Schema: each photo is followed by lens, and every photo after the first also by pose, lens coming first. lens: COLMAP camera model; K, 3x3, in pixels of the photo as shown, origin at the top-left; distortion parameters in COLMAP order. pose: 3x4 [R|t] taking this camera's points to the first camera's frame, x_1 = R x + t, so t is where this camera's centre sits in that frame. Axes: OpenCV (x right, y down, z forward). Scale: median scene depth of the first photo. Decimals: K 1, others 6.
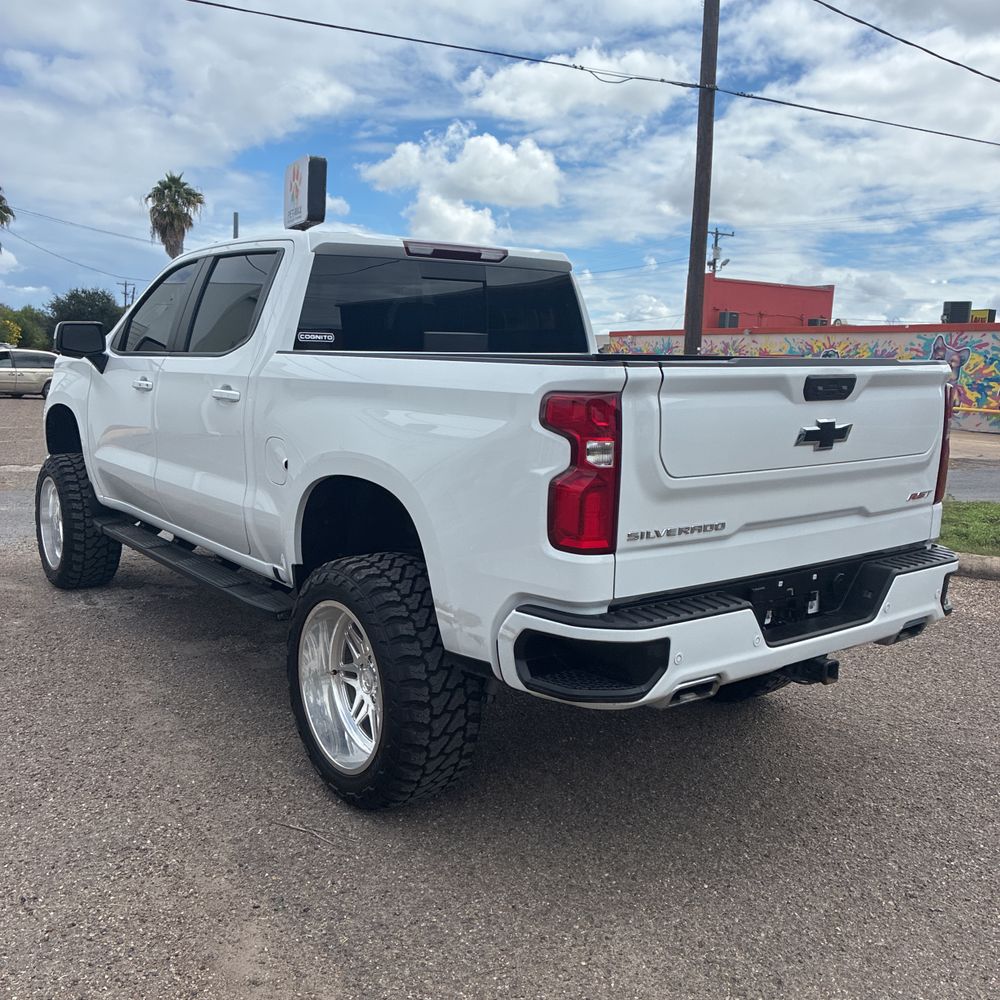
lens RADIAL K [[1027.8, 0, 493.4], [0, 1027.8, 490.4], [0, 0, 1]] dist [0.009442, 0.018453]
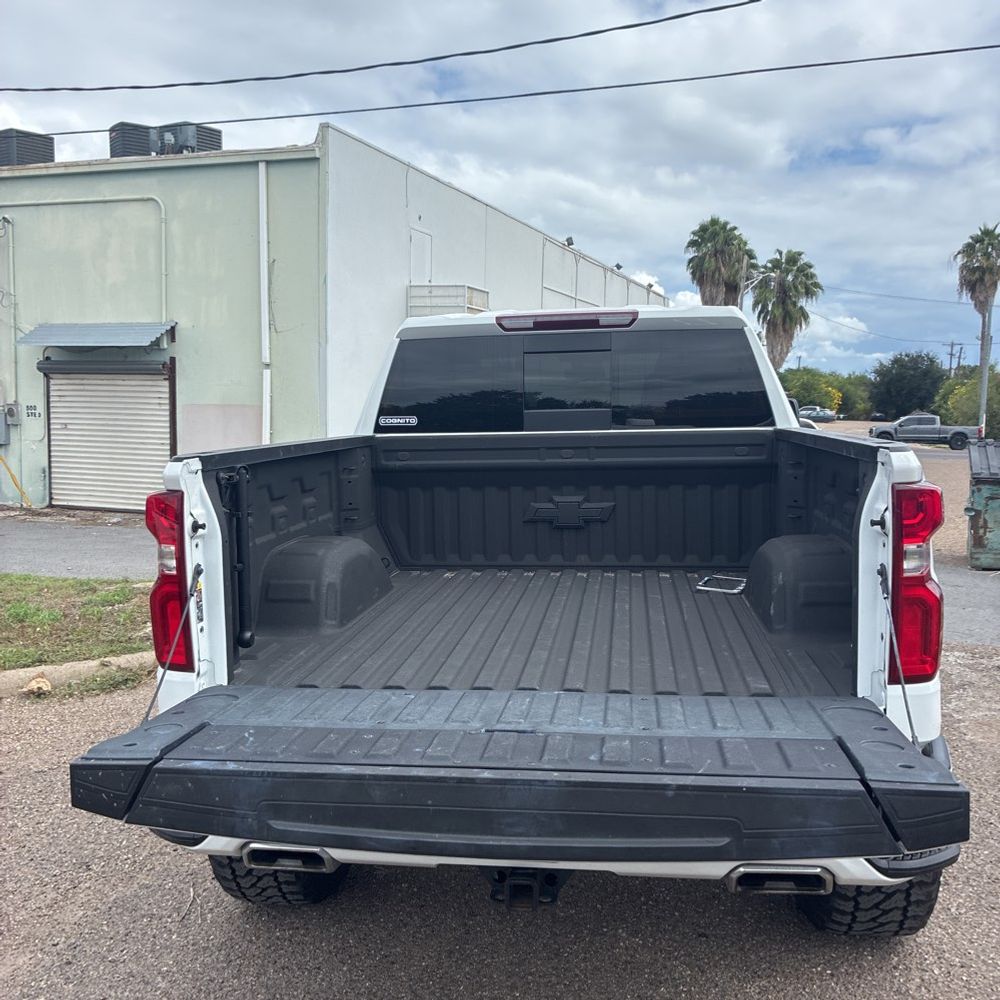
lens RADIAL K [[1022.2, 0, 469.8], [0, 1022.2, 500.1], [0, 0, 1]] dist [0.018634, -0.003229]
pose [[0.700552, 0.035432, -0.712722, 0.721139], [-0.071753, 0.997202, -0.020953, -0.067430], [0.709985, 0.065818, 0.701134, 0.426579]]
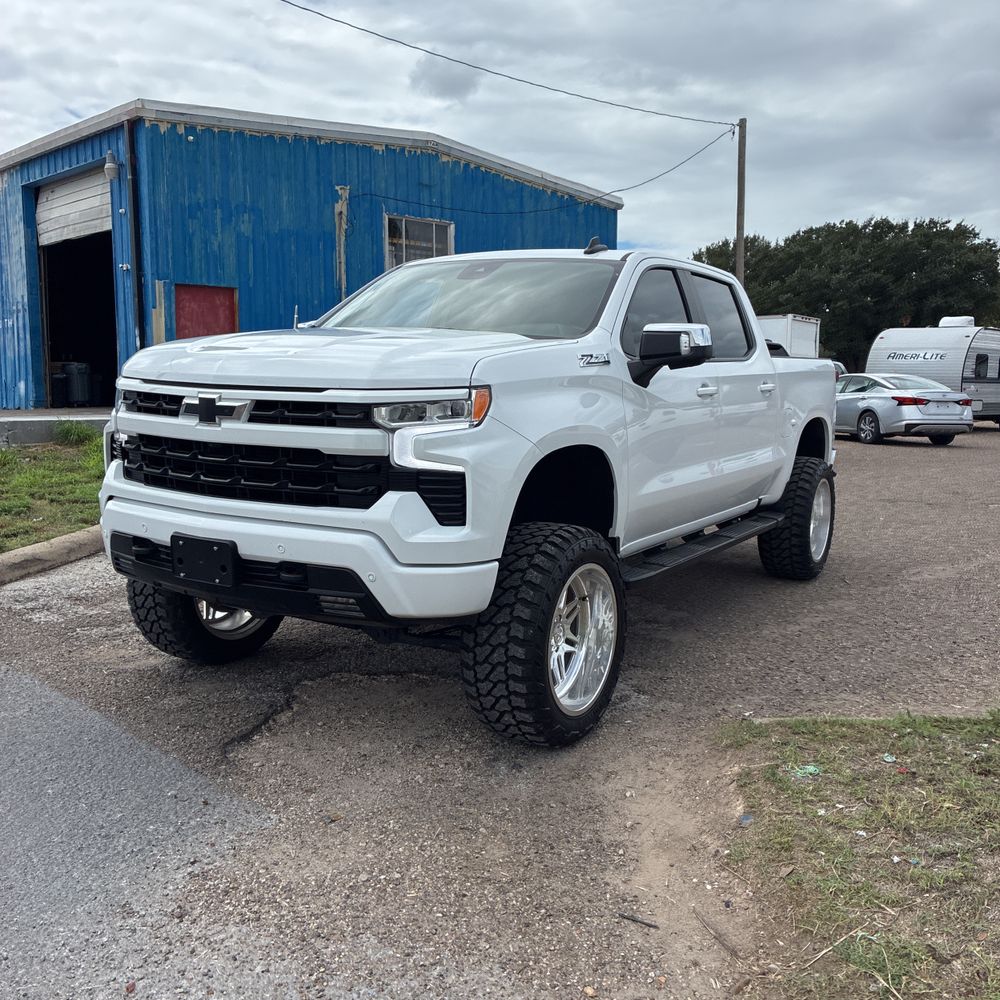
lens RADIAL K [[1007.7, 0, 487.8], [0, 1007.7, 503.9], [0, 0, 1]] dist [0.013106, -0.010607]
pose [[-0.353785, -0.160045, 0.921532, -1.809974], [0.102707, 0.972646, 0.208353, -0.337777], [-0.929670, 0.168360, -0.327670, 2.350936]]
